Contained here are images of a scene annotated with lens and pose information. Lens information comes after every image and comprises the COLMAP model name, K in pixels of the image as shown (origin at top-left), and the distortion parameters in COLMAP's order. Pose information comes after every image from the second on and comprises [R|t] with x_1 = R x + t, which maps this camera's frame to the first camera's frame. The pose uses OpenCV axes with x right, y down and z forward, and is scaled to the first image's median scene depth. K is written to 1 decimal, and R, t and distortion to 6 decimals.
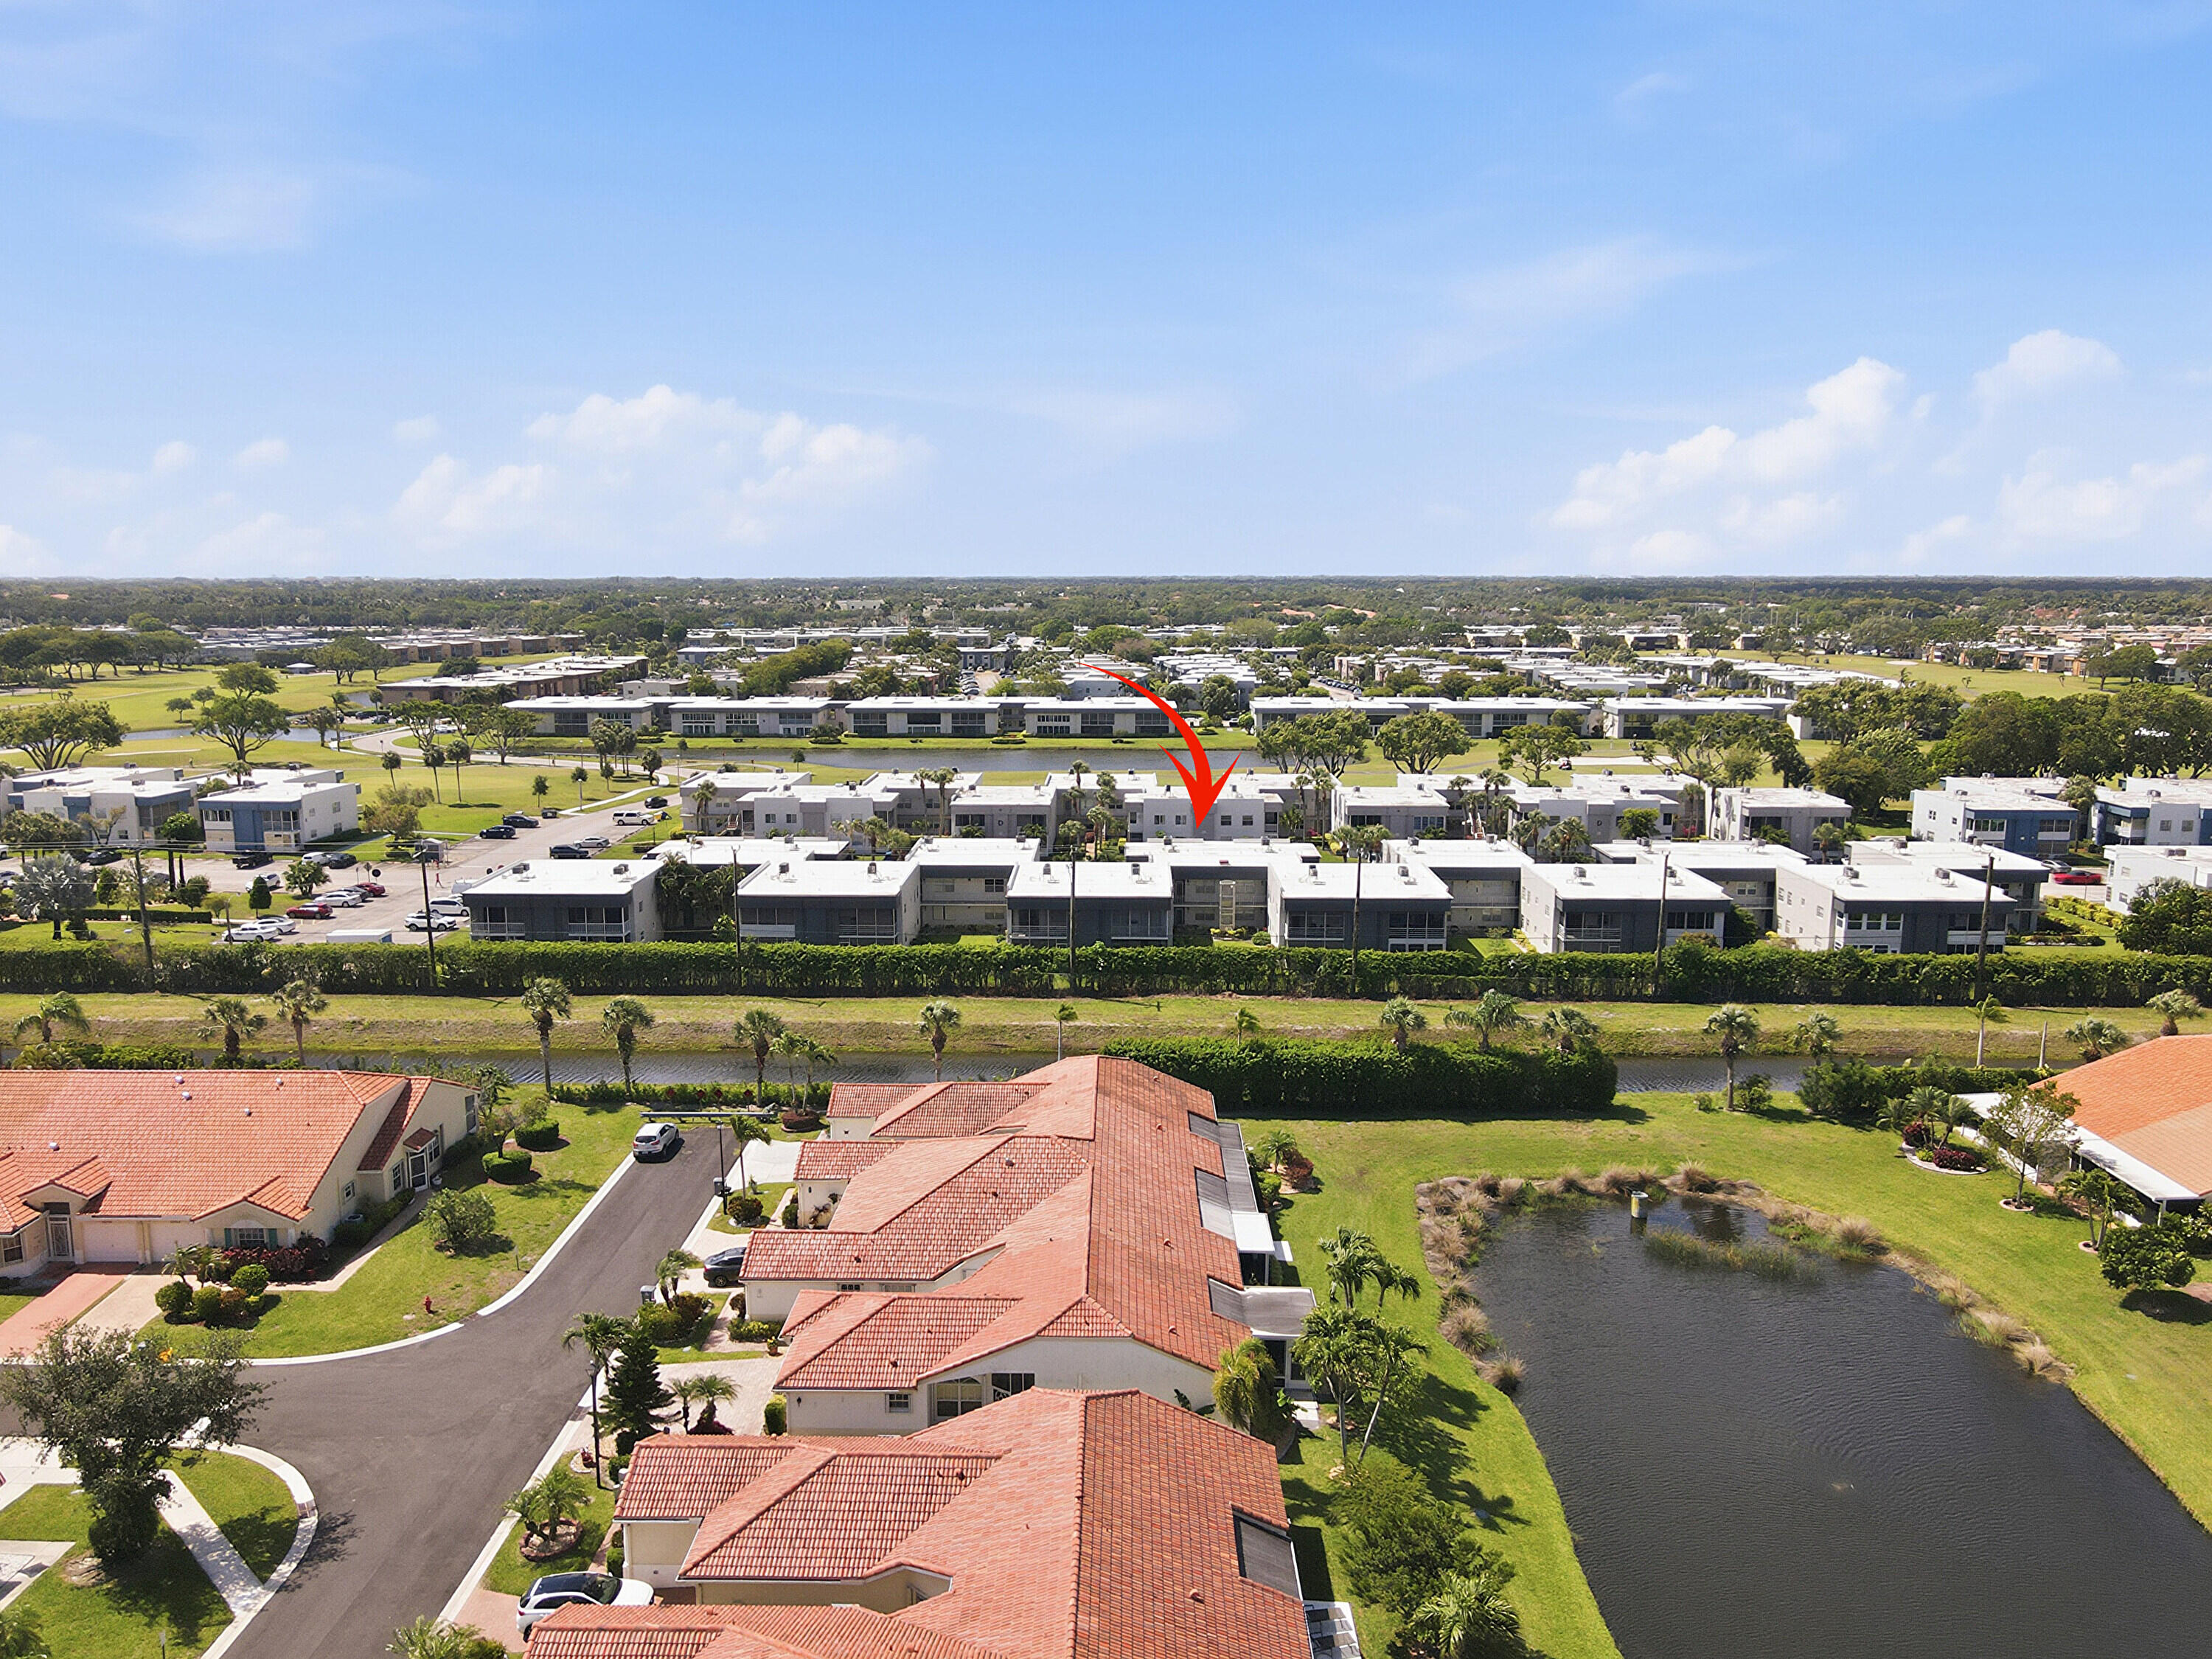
lens RADIAL K [[1655.8, 0, 1106.0], [0, 1655.8, 827.9], [0, 0, 1]] dist [-0.008266, -0.005105]
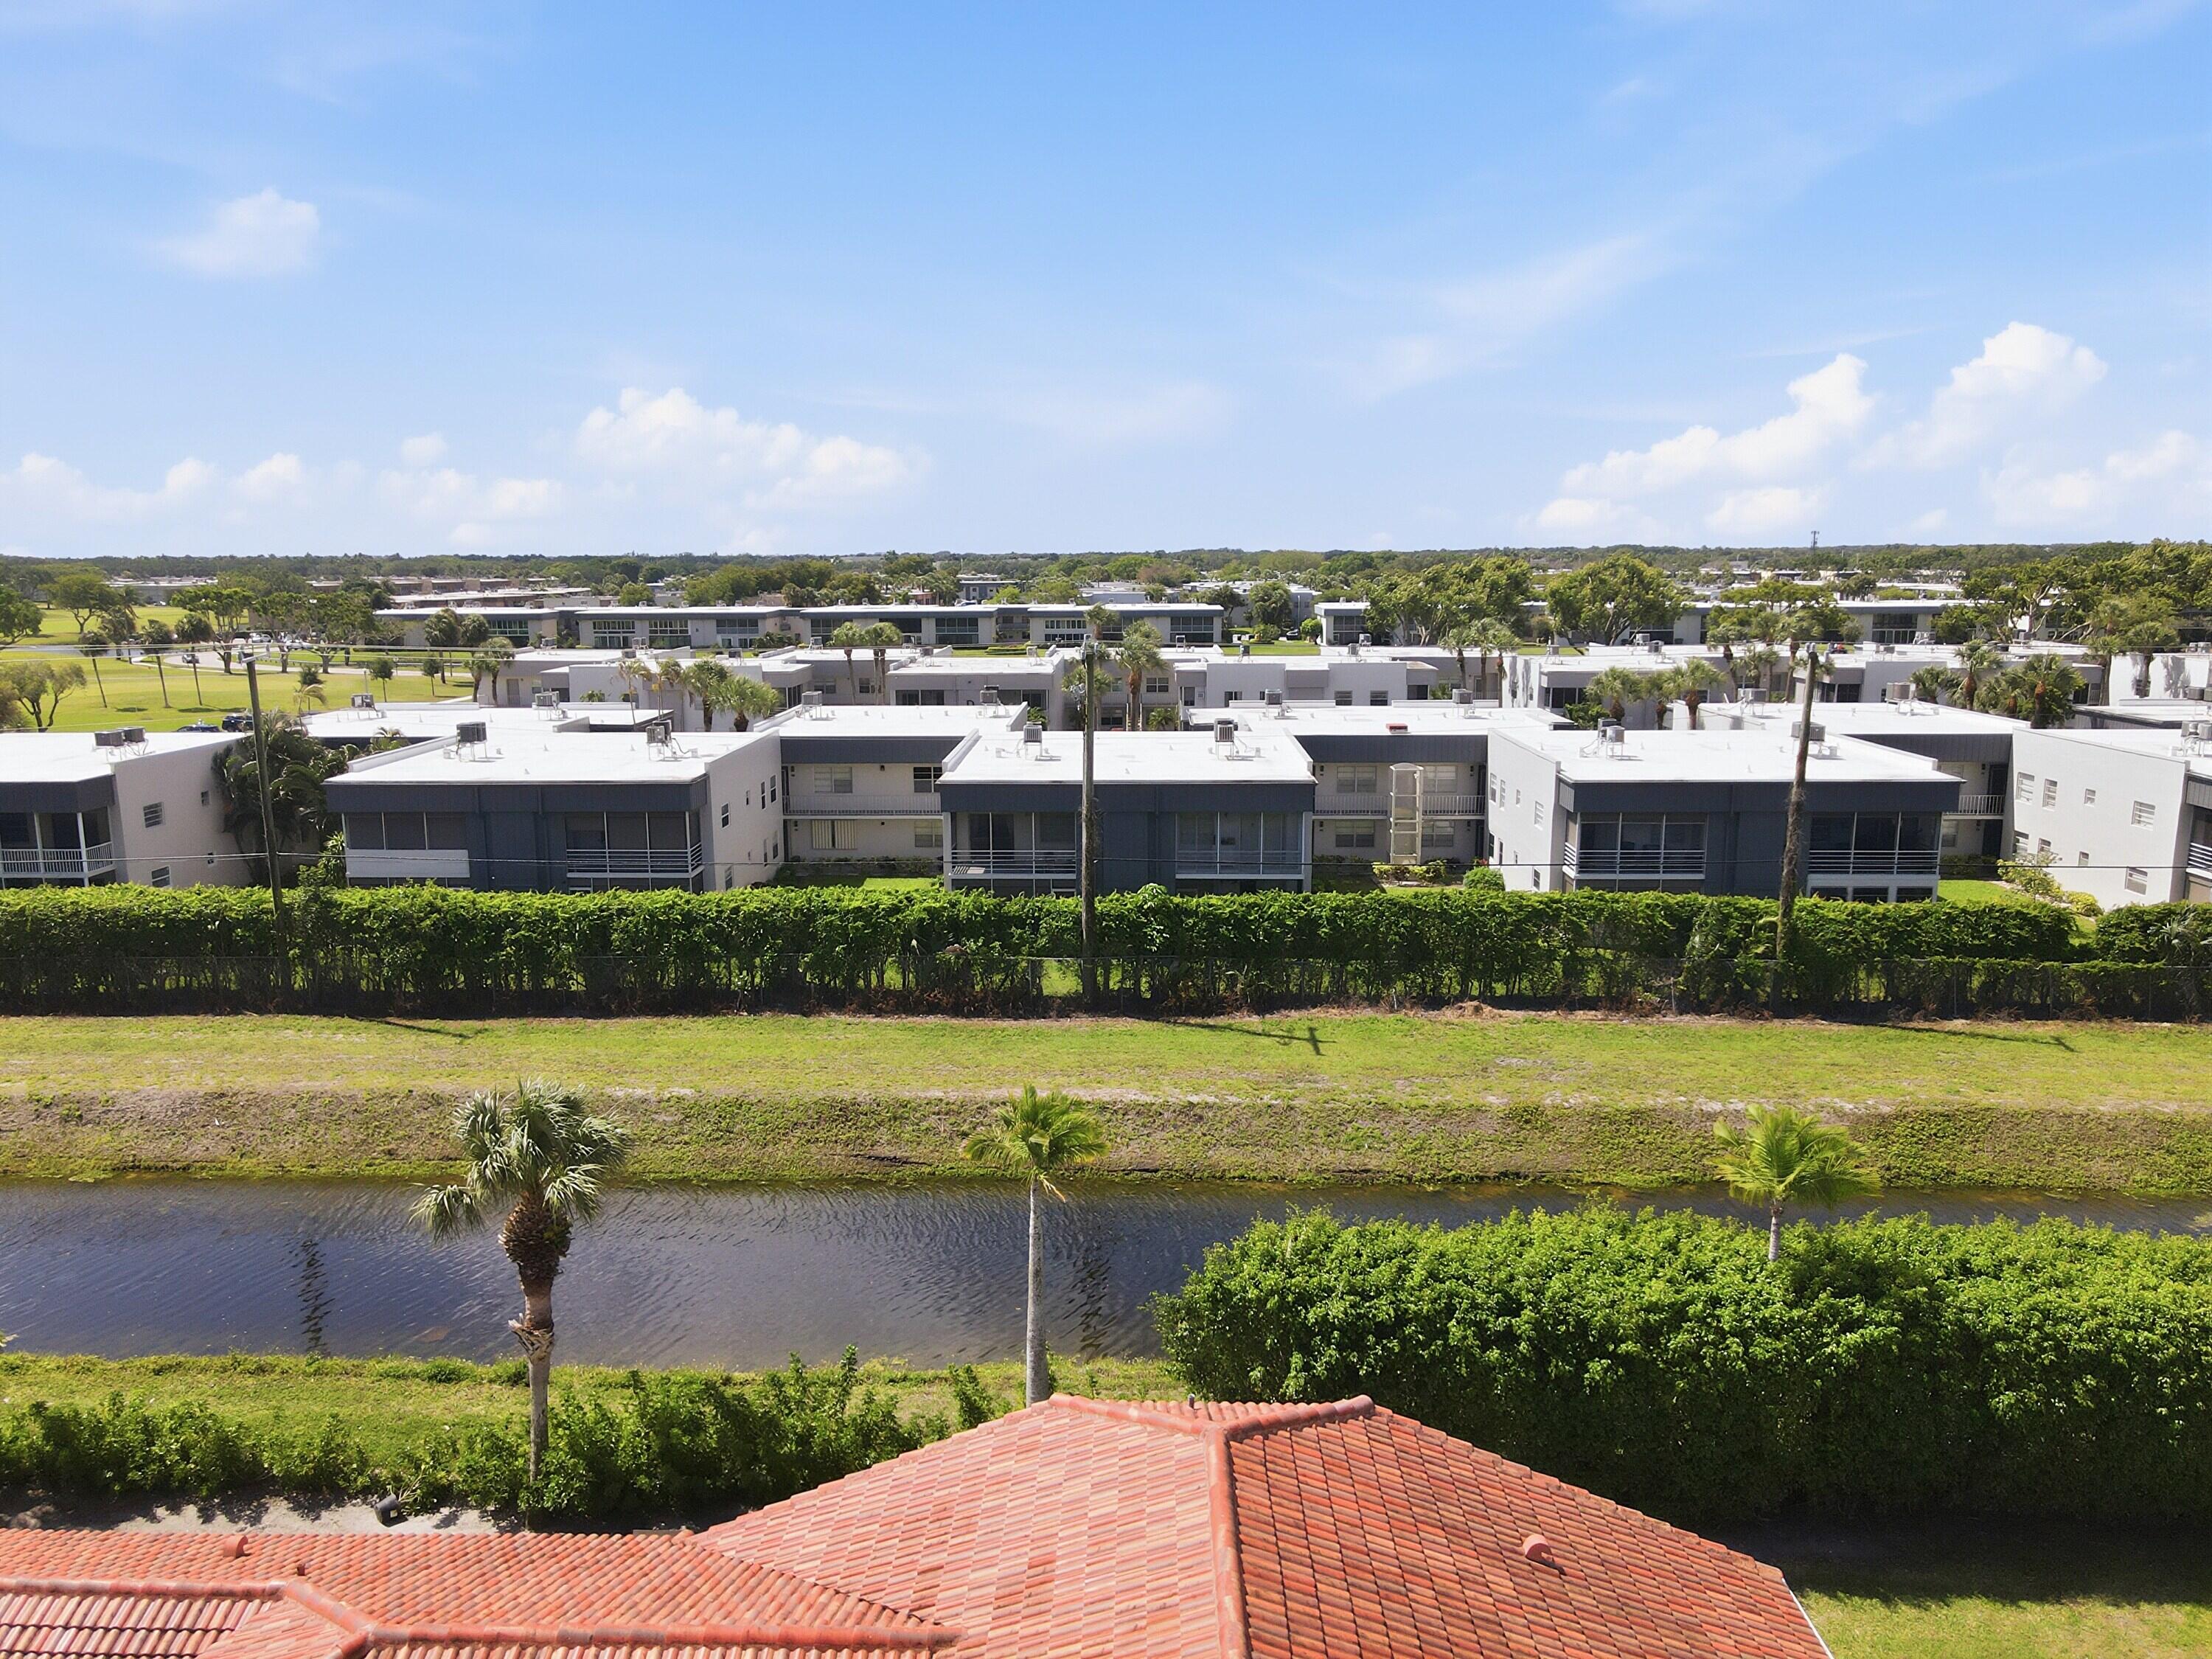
lens RADIAL K [[1539.6, 0, 1105.8], [0, 1539.6, 830.6], [0, 0, 1]] dist [0.001009, 0.002362]
pose [[0.999938, -0.004083, -0.010391, -0.011280], [0.004214, 0.999911, 0.012637, 0.049226], [0.010338, -0.012680, 0.999866, 0.589609]]
